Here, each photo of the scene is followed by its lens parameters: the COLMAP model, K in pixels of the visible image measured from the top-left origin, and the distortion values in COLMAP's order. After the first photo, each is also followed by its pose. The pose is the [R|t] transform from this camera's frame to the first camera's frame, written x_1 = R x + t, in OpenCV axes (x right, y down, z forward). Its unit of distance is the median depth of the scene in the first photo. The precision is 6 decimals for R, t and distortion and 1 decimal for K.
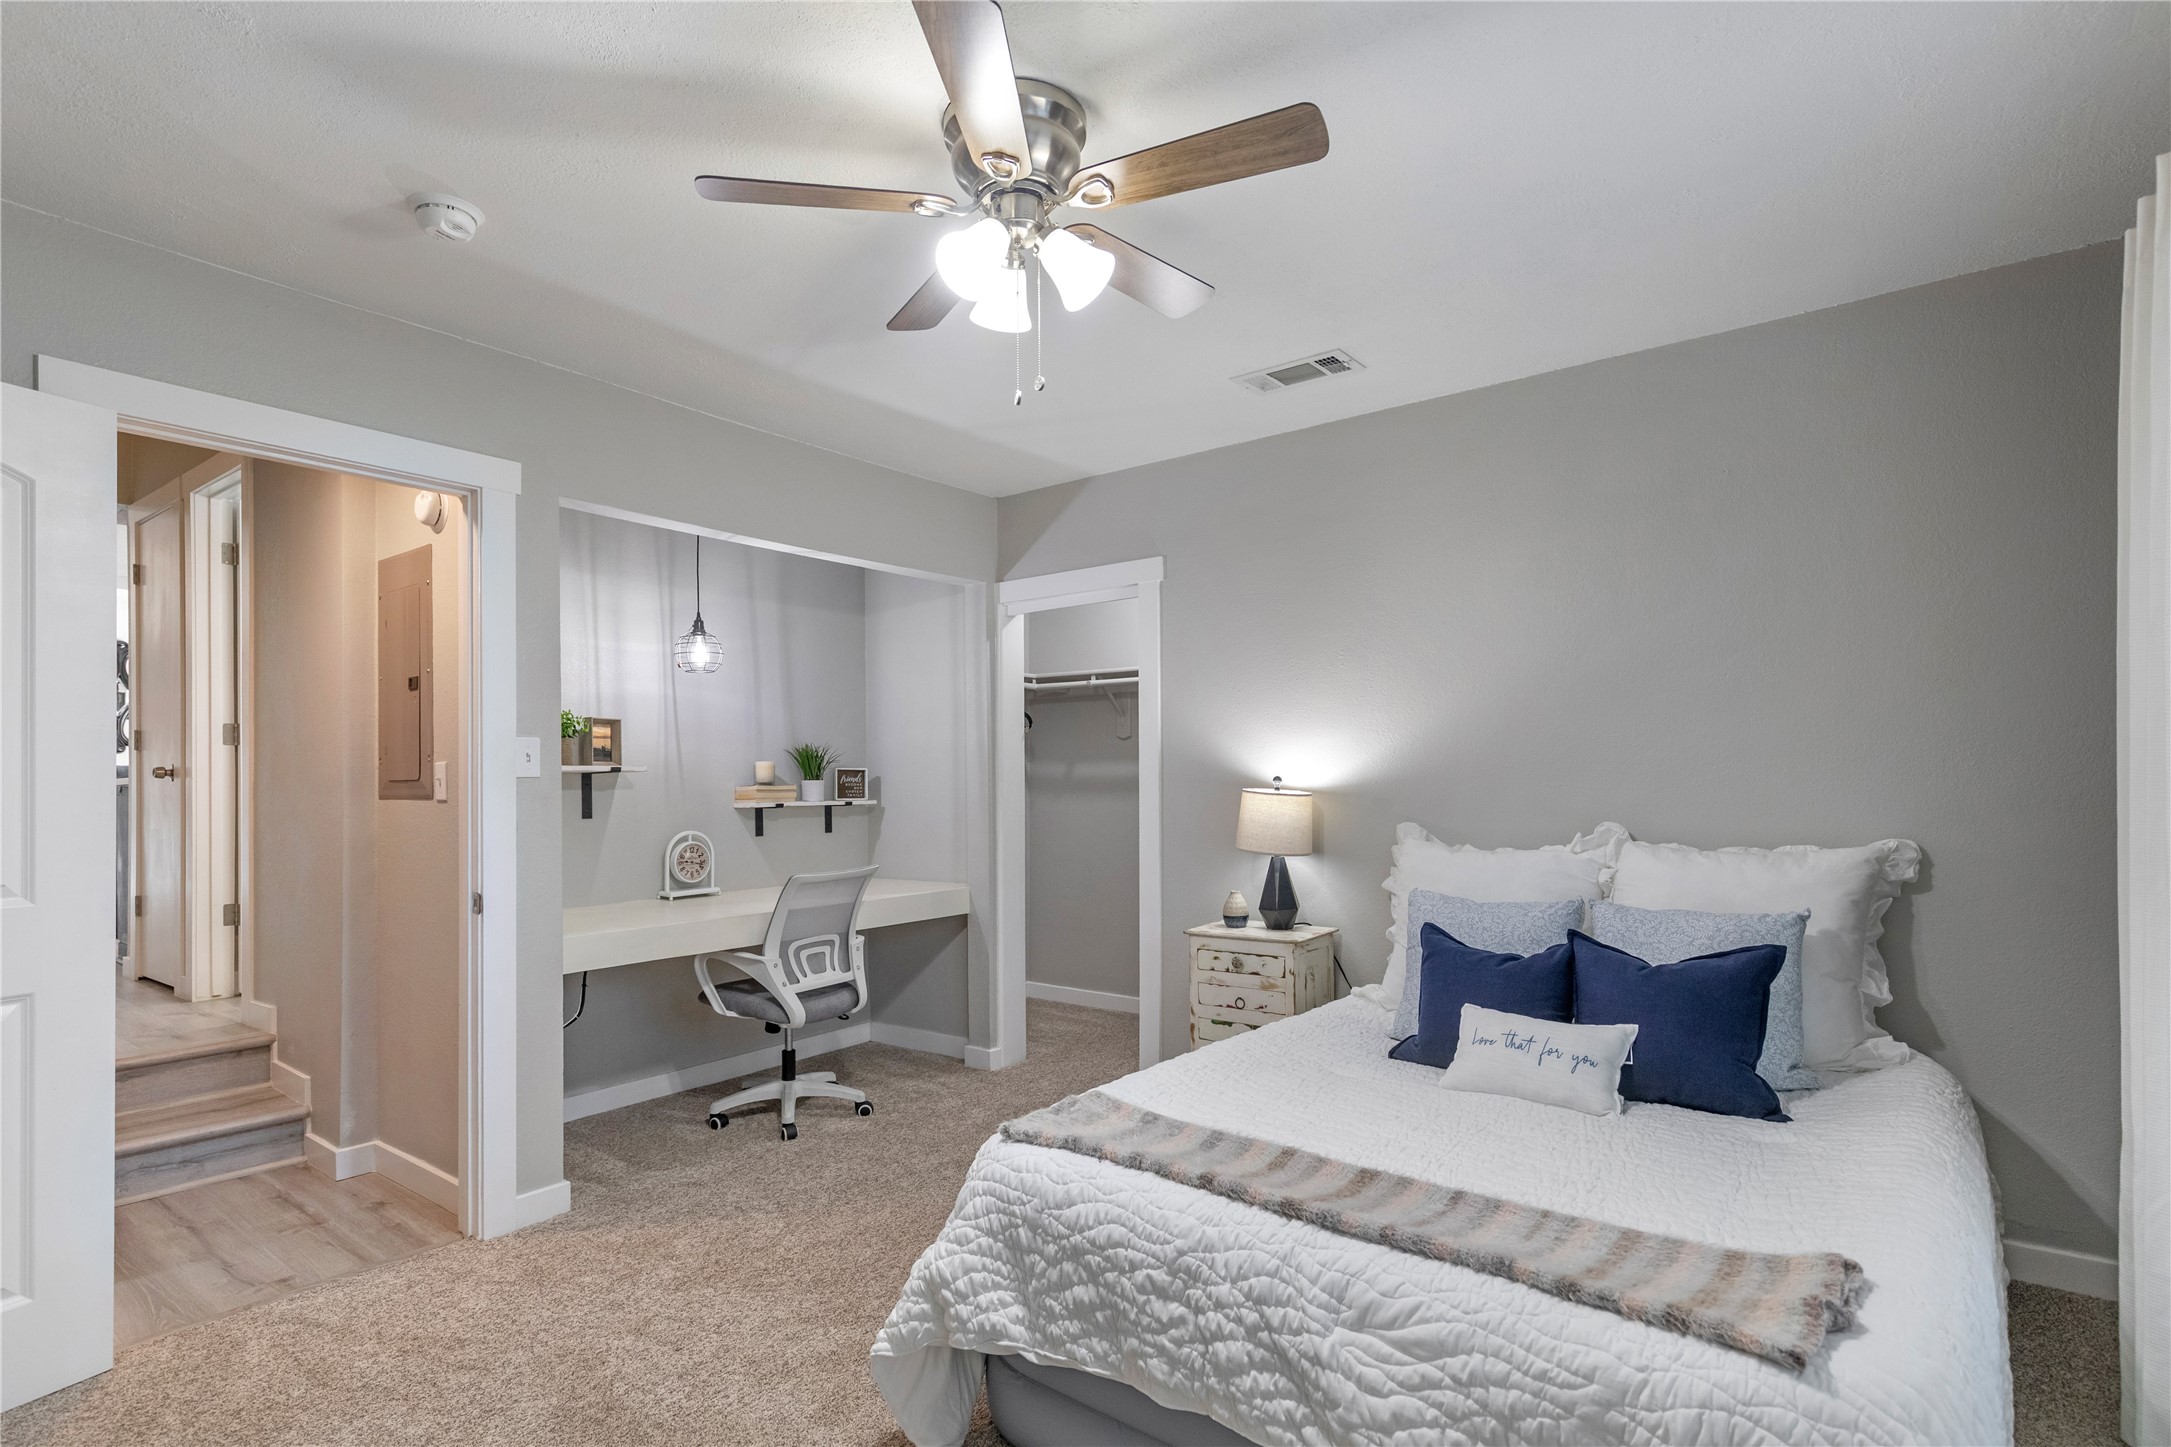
lens RADIAL K [[1070.5, 0, 1074.5], [0, 1070.5, 784.5], [0, 0, 1]] dist [-0.001948, 0.000020]
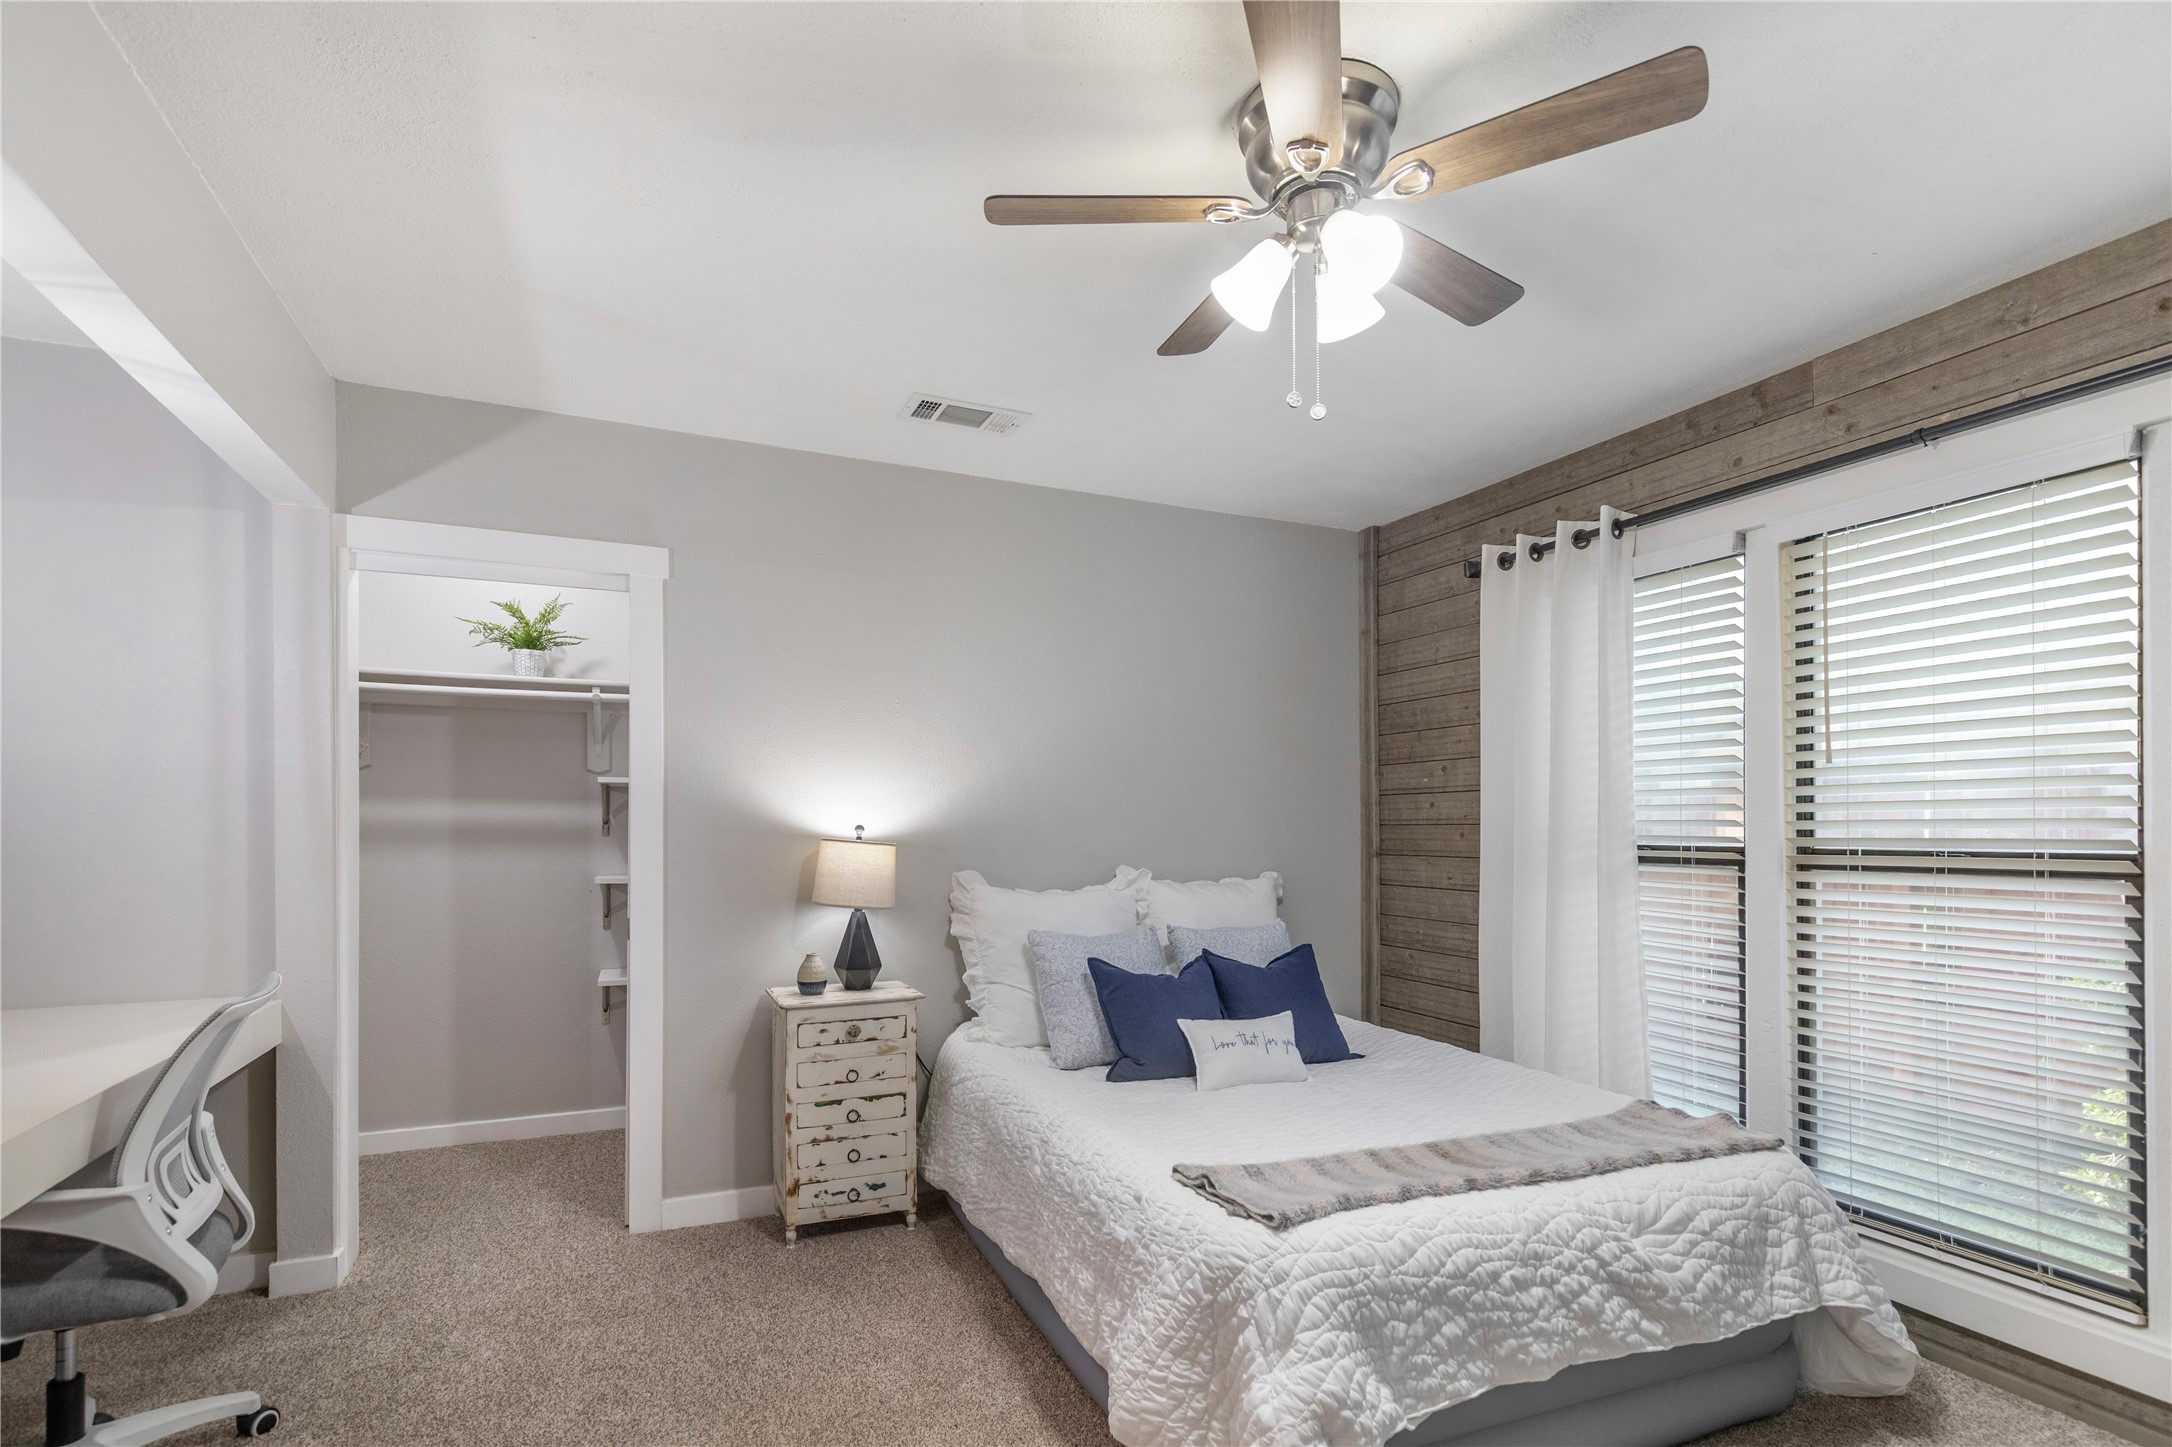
lens RADIAL K [[1030.9, 0, 1062.3], [0, 1030.9, 820.7], [0, 0, 1]] dist [0.001303, 0.000700]
pose [[0.478171, 0.014260, 0.878151, -0.966534], [-0.002996, 0.999889, -0.014605, 0.002999], [-0.878262, 0.004353, 0.478161, 0.786931]]
